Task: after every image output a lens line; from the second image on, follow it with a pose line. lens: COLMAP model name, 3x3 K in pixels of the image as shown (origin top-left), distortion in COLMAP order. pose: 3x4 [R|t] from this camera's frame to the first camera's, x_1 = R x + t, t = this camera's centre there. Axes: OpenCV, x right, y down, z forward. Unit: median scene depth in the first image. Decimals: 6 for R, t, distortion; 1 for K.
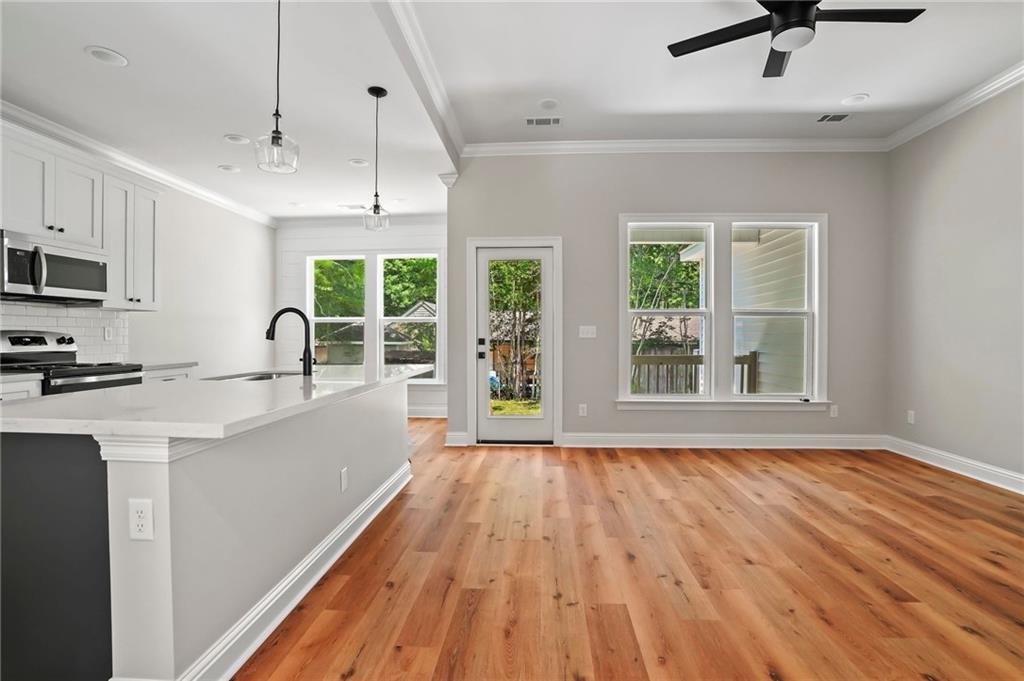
lens RADIAL K [[495.9, 0, 512.0], [0, 495.9, 340.5], [0, 0, 1]] dist [-0.065410, 0.023056]
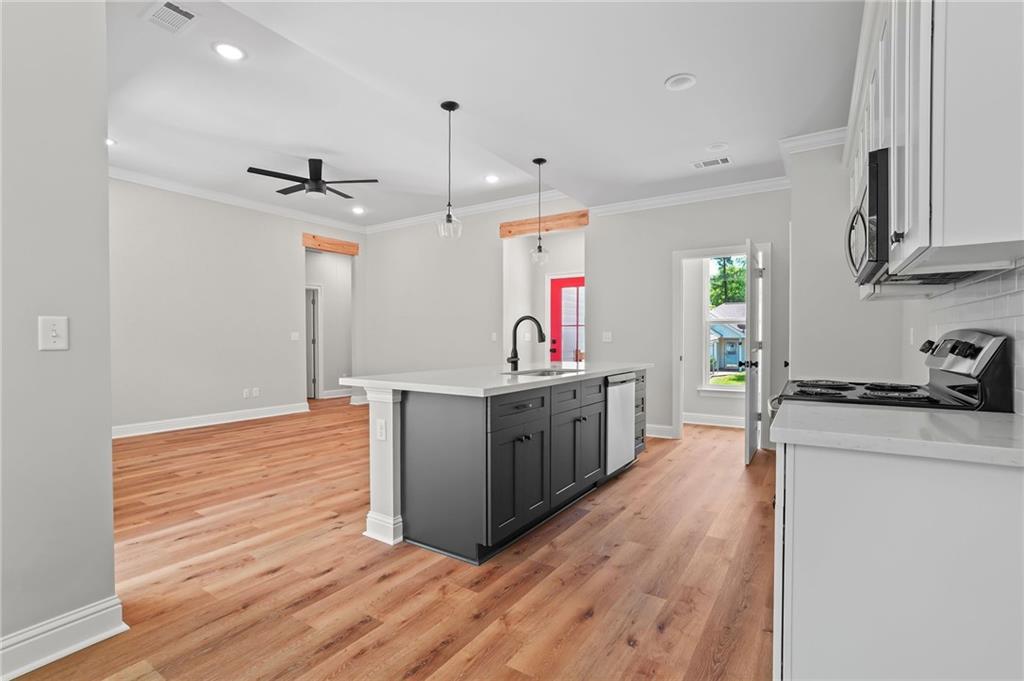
lens RADIAL K [[471.3, 0, 512.0], [0, 471.3, 340.5], [0, 0, 1]] dist [-0.022149, 0.000840]
pose [[-0.865939, 0.000144, 0.500149, -0.899497], [0.008342, 0.999865, 0.014157, -0.018350], [-0.500080, 0.016431, -0.865823, 1.818110]]
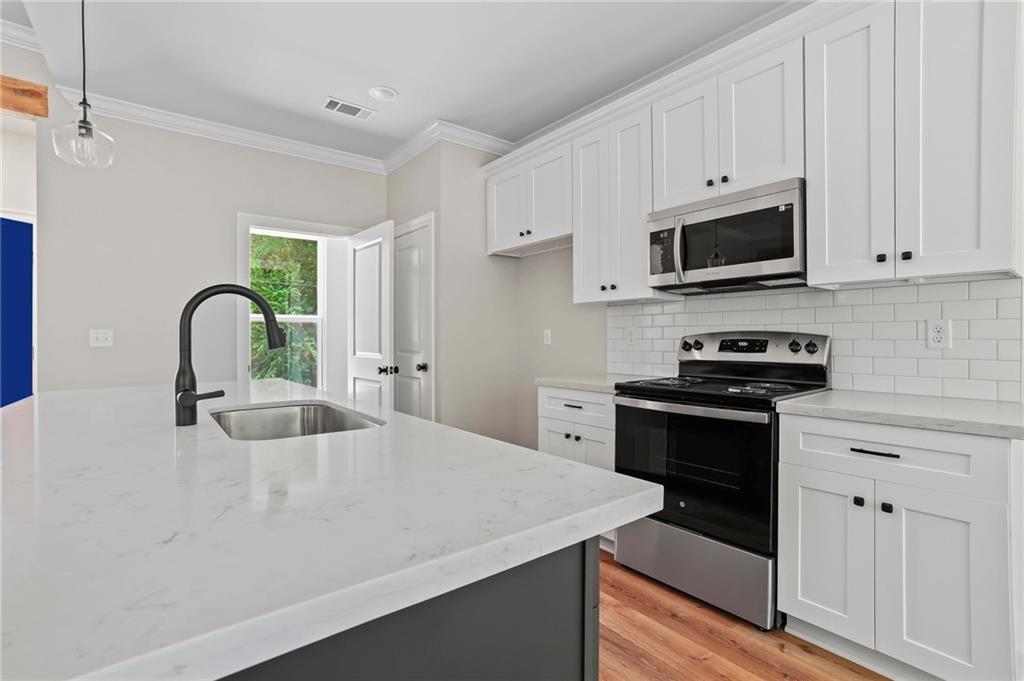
lens RADIAL K [[471.3, 0, 512.0], [0, 471.3, 340.5], [0, 0, 1]] dist [-0.022149, 0.000840]
pose [[-0.737641, 0.006253, -0.675165, -0.303106], [-0.003726, 0.999904, 0.013331, -0.016295], [0.675183, 0.012349, -0.737547, 1.362766]]
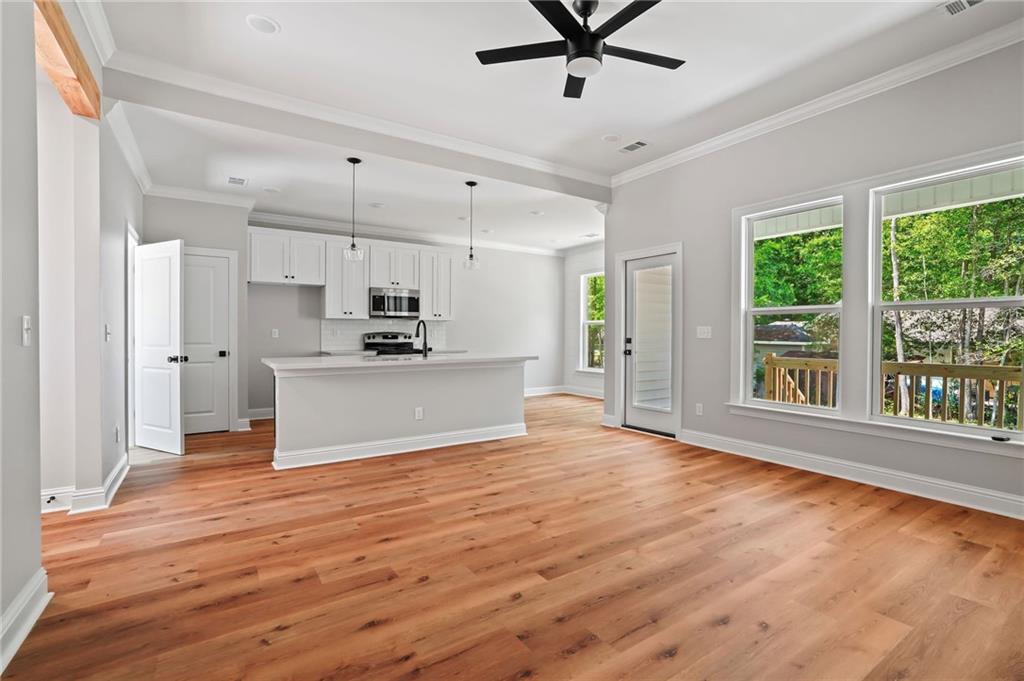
lens RADIAL K [[471.3, 0, 512.0], [0, 471.3, 340.5], [0, 0, 1]] dist [-0.022149, 0.000840]
pose [[0.602736, 0.012454, -0.797844, 1.047175], [-0.010067, 0.999917, 0.008003, -0.006664], [0.797877, 0.003208, 0.602811, 0.175213]]
